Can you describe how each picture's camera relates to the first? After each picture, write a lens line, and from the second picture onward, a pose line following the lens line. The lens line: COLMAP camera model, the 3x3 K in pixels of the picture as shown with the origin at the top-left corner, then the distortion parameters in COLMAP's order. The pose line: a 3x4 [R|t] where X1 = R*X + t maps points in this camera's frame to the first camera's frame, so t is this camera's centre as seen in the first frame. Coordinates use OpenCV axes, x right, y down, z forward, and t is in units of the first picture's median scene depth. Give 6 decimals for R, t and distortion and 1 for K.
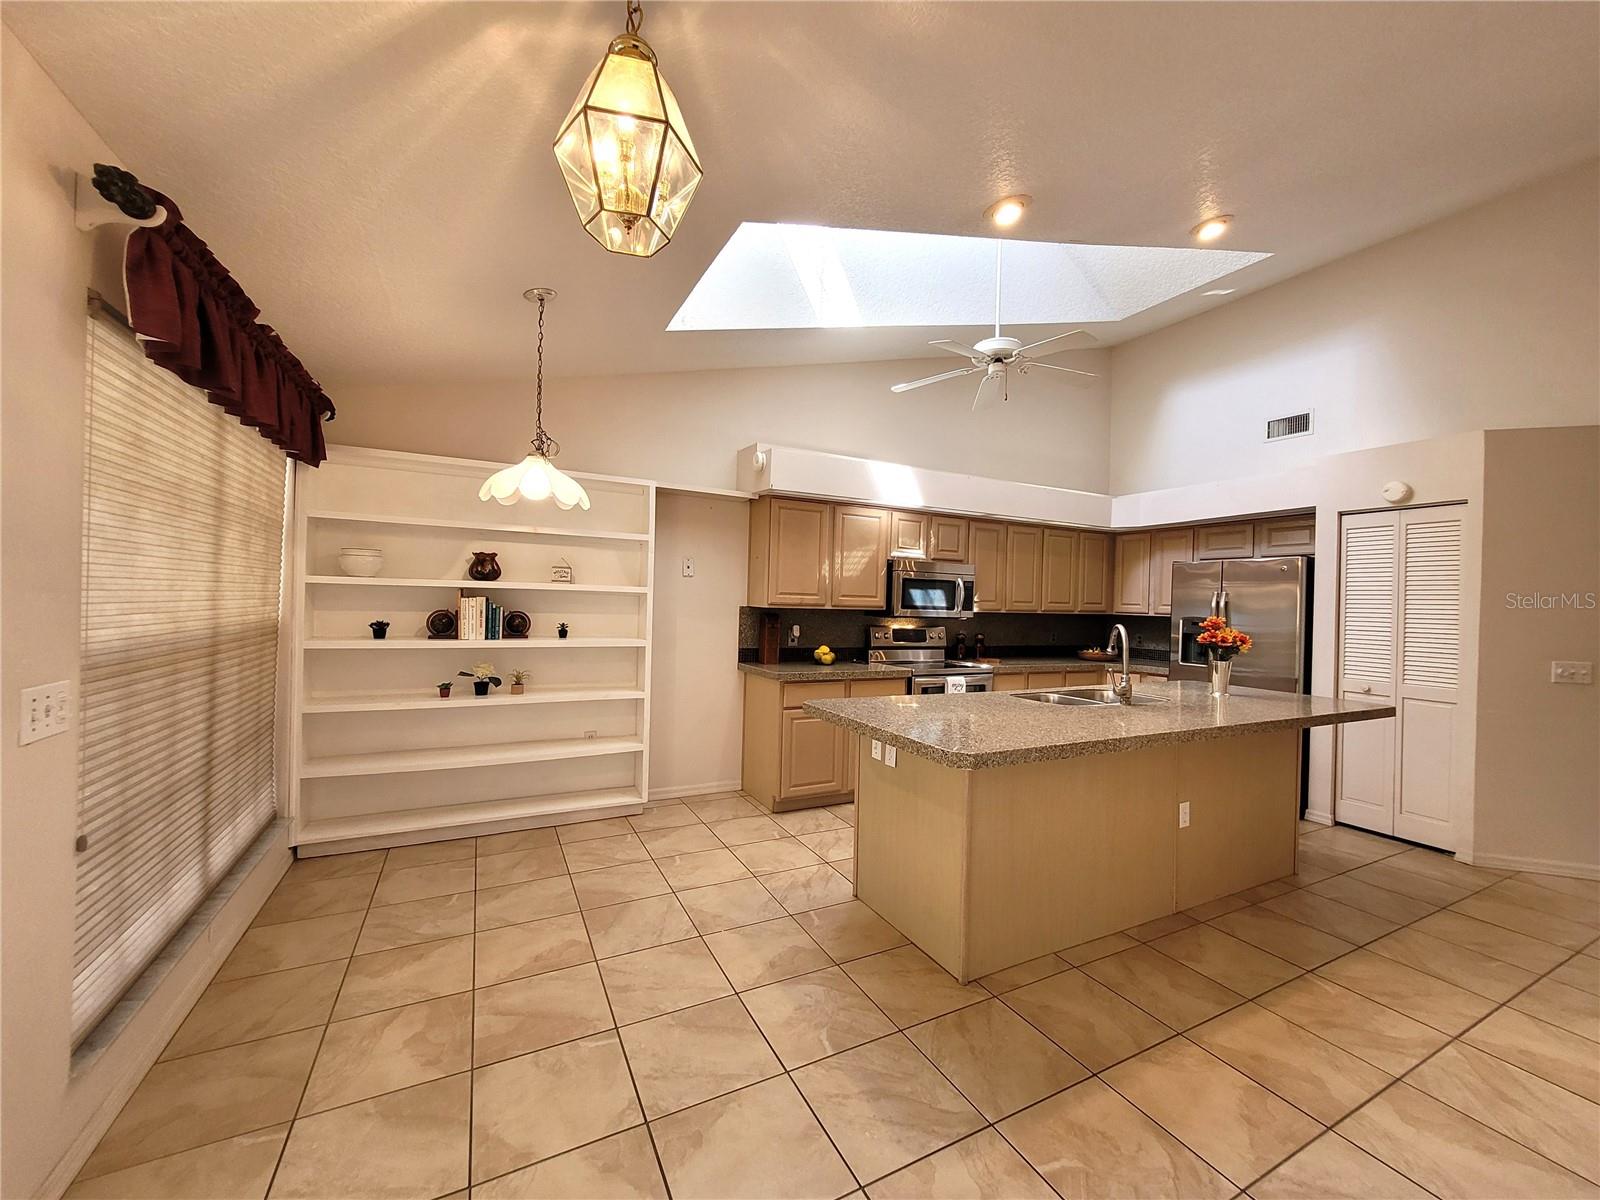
lens RADIAL K [[631.3, 0, 812.1], [0, 631.3, 603.0], [0, 0, 1]] dist [0.001943, 0.000578]
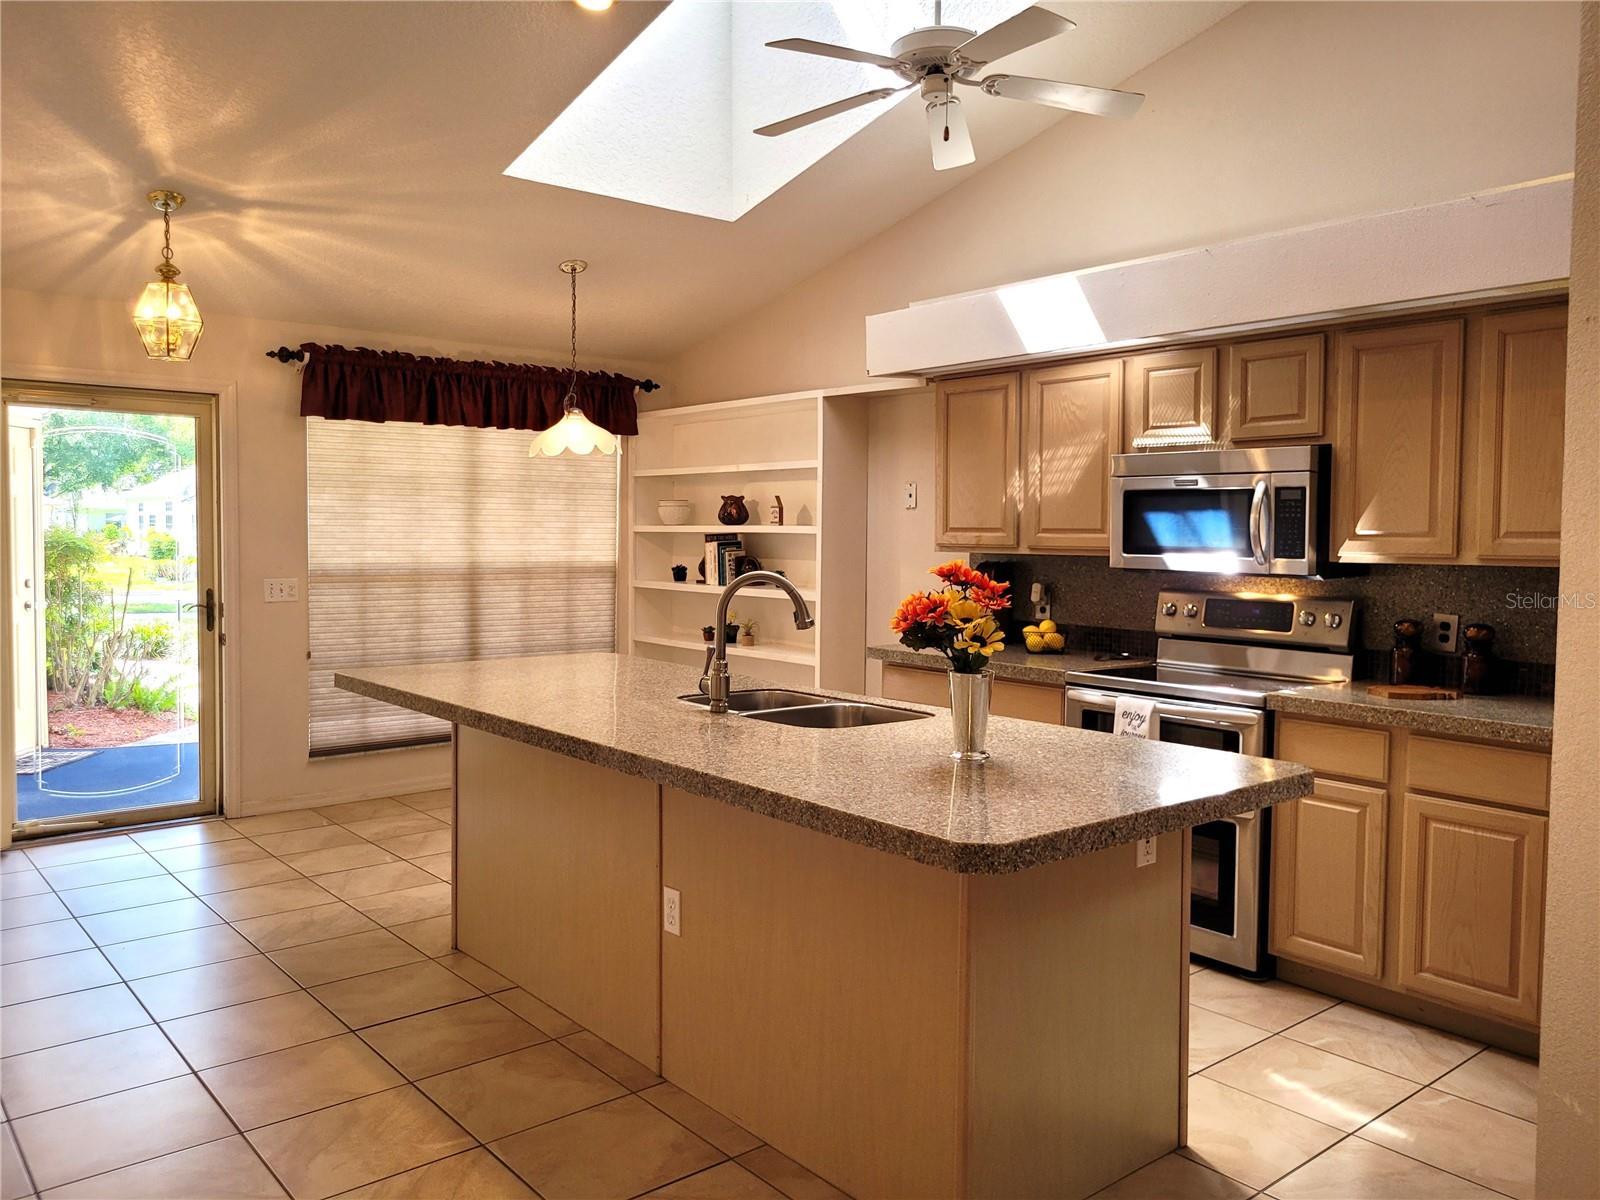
lens RADIAL K [[1213.6, 0, 795.8], [0, 1213.6, 593.8], [0, 0, 1]] dist [0.033293, -0.022223]
pose [[0.211502, 0.024952, -0.977059, 1.302945], [-0.005113, 0.999689, 0.024423, 0.023756], [0.977364, -0.000170, 0.211563, 0.694841]]
